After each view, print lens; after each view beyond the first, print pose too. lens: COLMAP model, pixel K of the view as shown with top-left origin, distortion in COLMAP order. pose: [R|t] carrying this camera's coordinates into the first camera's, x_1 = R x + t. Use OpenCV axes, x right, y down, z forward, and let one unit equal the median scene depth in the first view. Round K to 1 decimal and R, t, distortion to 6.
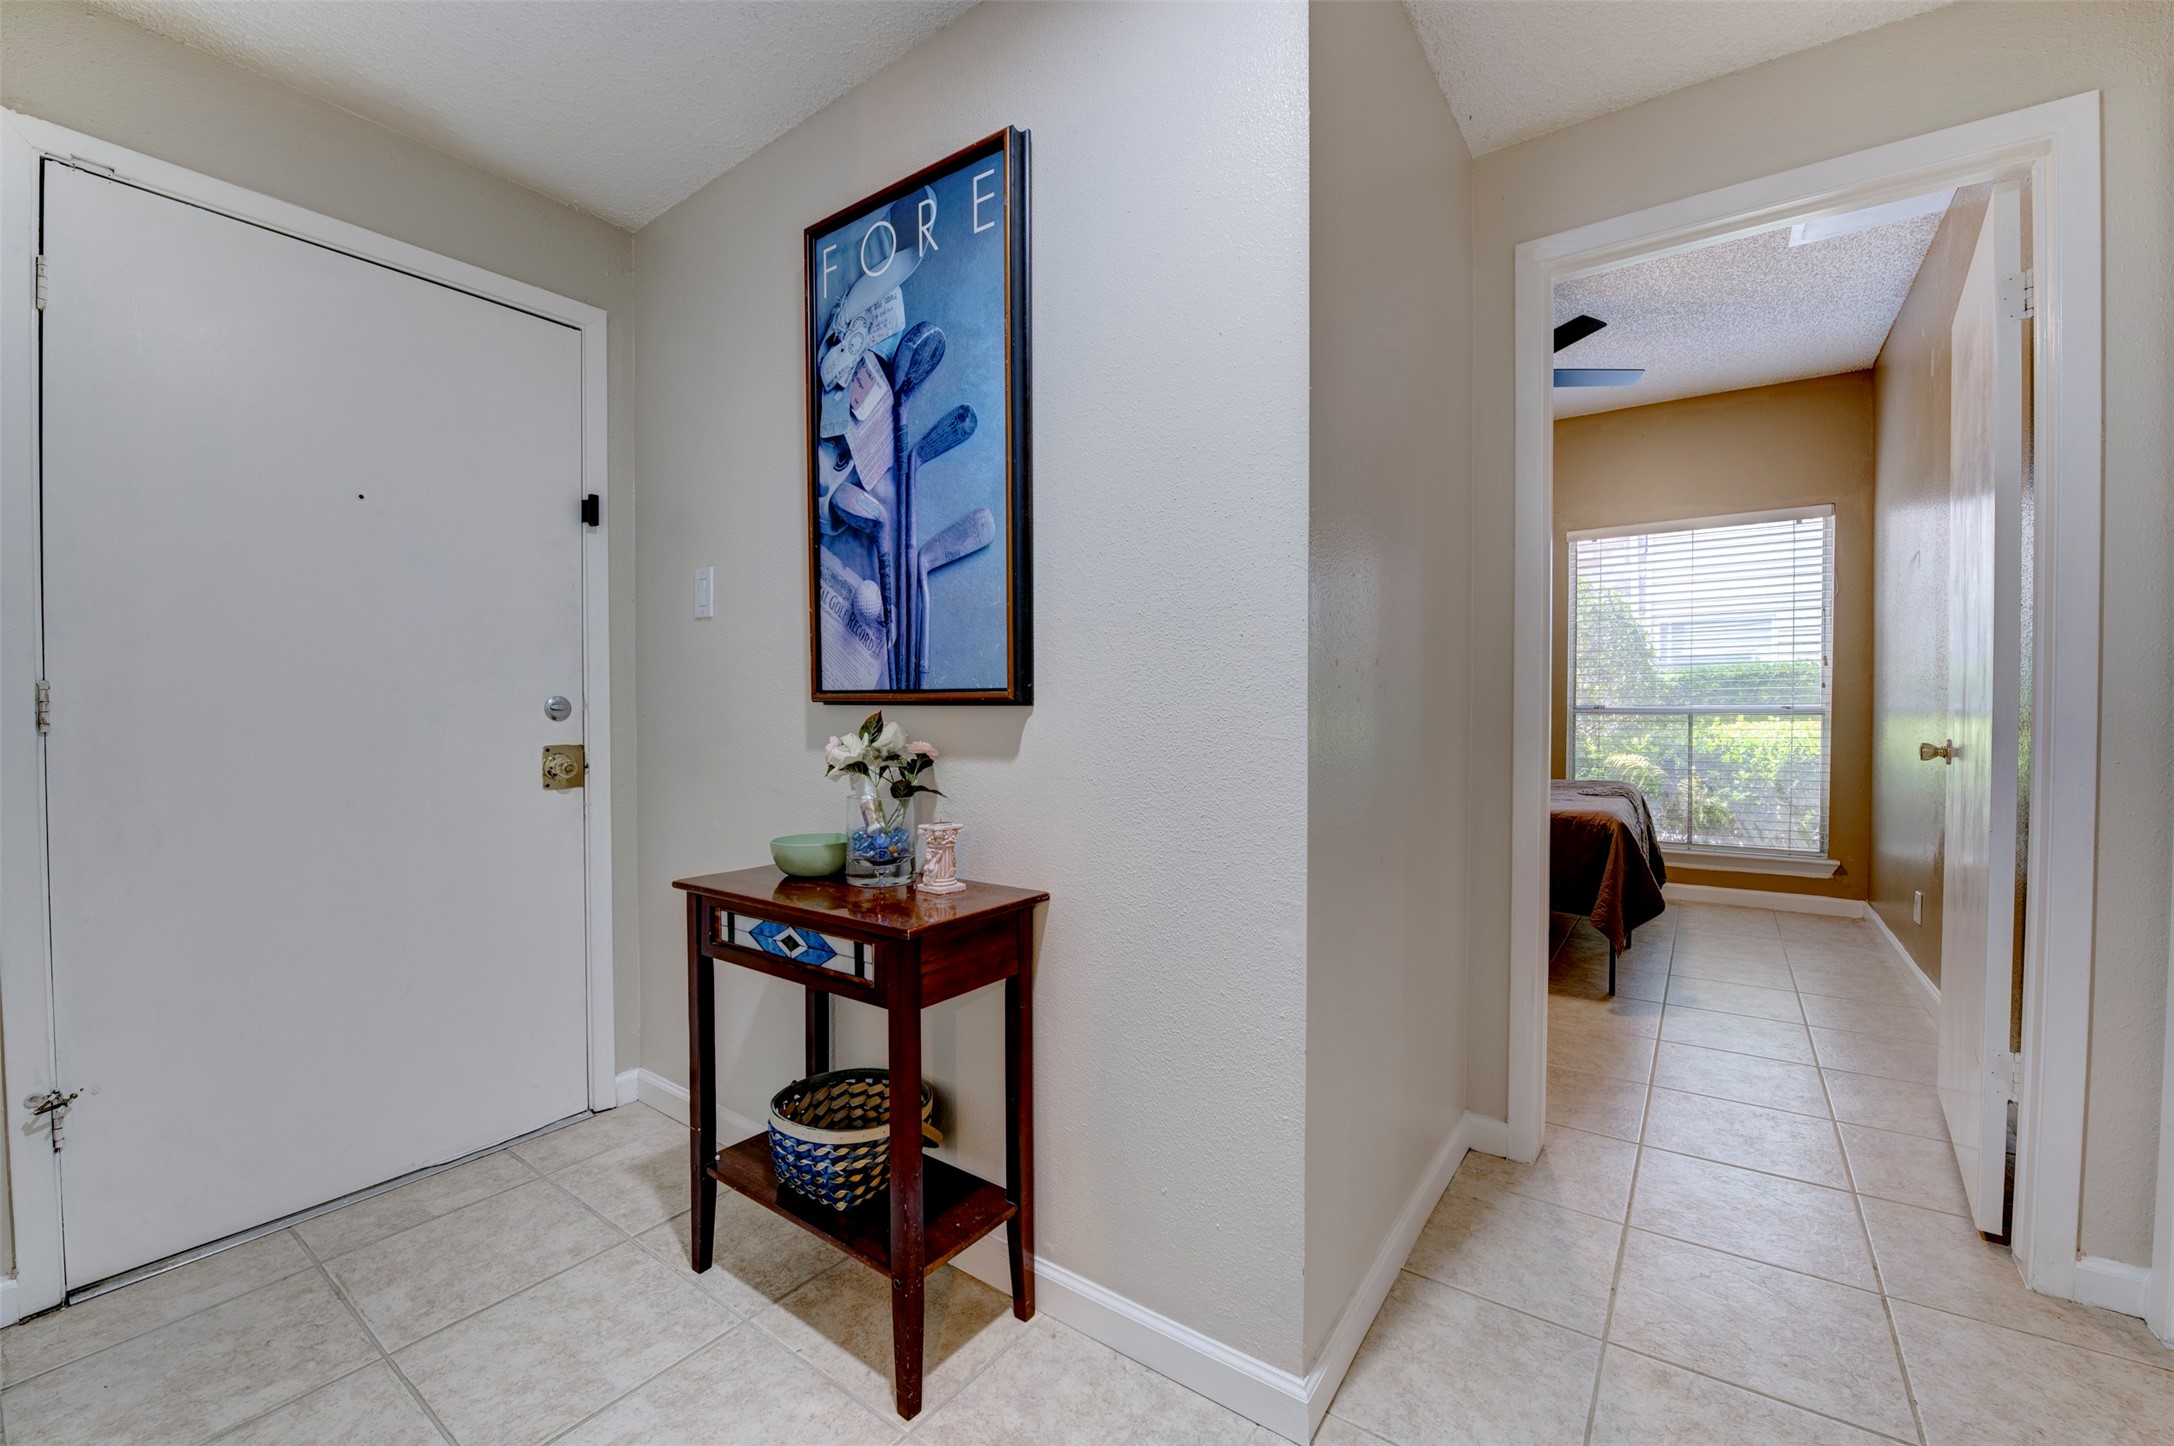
lens RADIAL K [[862.7, 0, 1098.5], [0, 862.7, 724.0], [0, 0, 1]] dist [-0.017418, -0.000286]
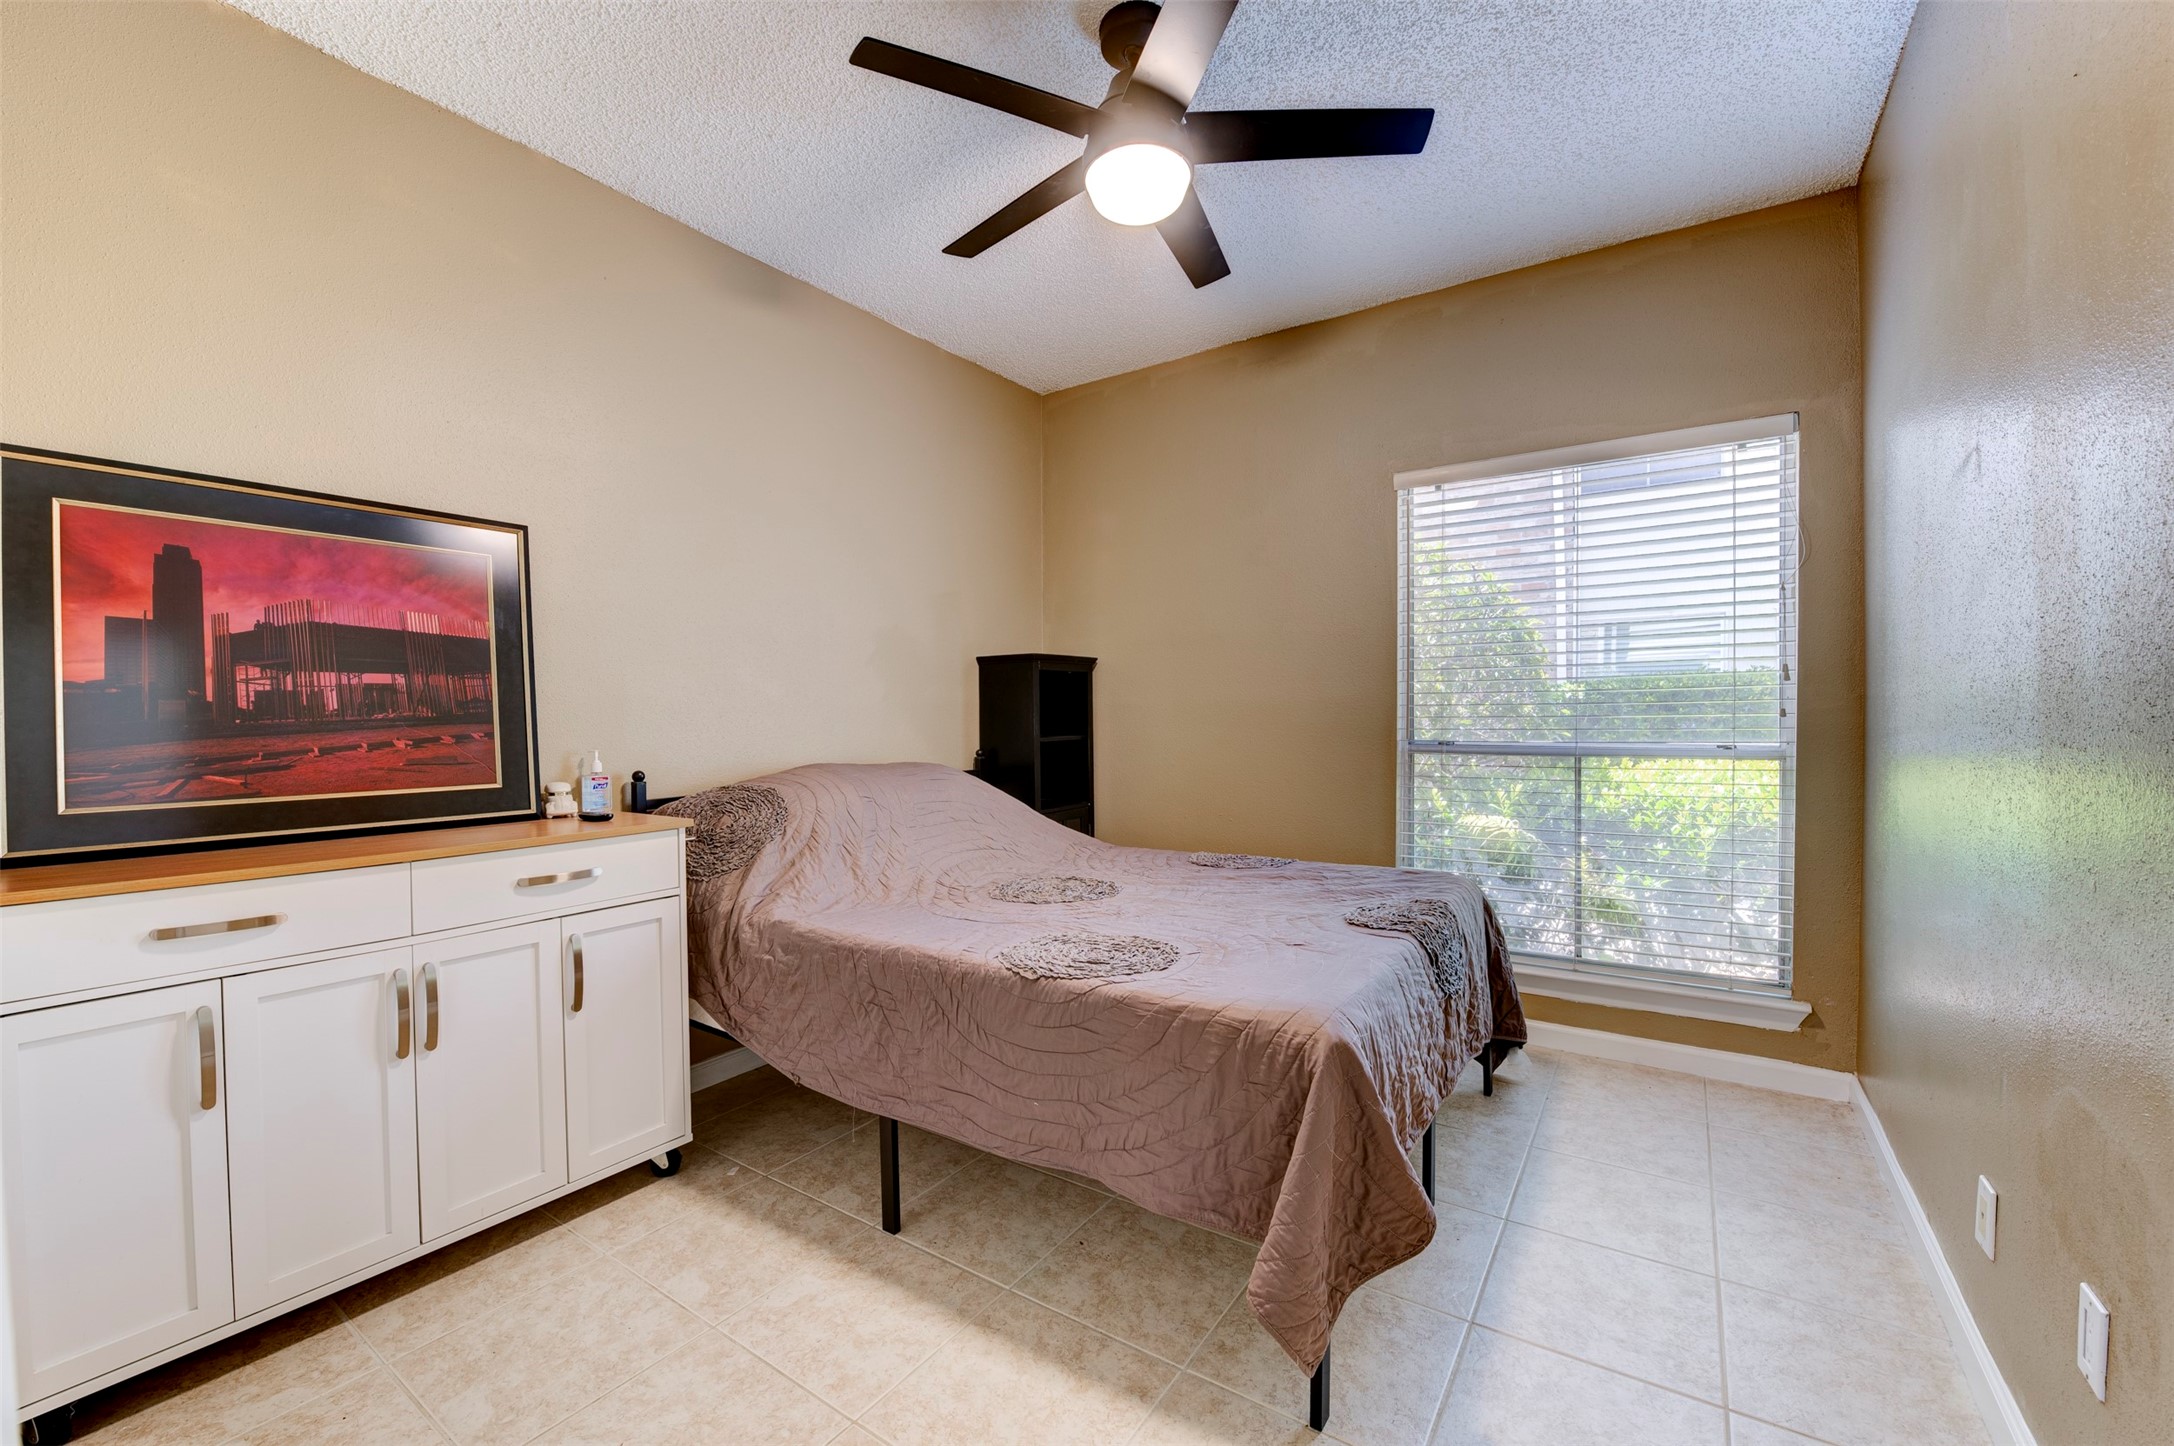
lens RADIAL K [[862.7, 0, 1098.5], [0, 862.7, 724.0], [0, 0, 1]] dist [-0.017418, -0.000286]
pose [[0.999570, -0.003297, 0.029125, 0.340837], [0.003468, 0.999977, -0.005800, -0.035034], [-0.029105, 0.005898, 0.999559, 0.400606]]
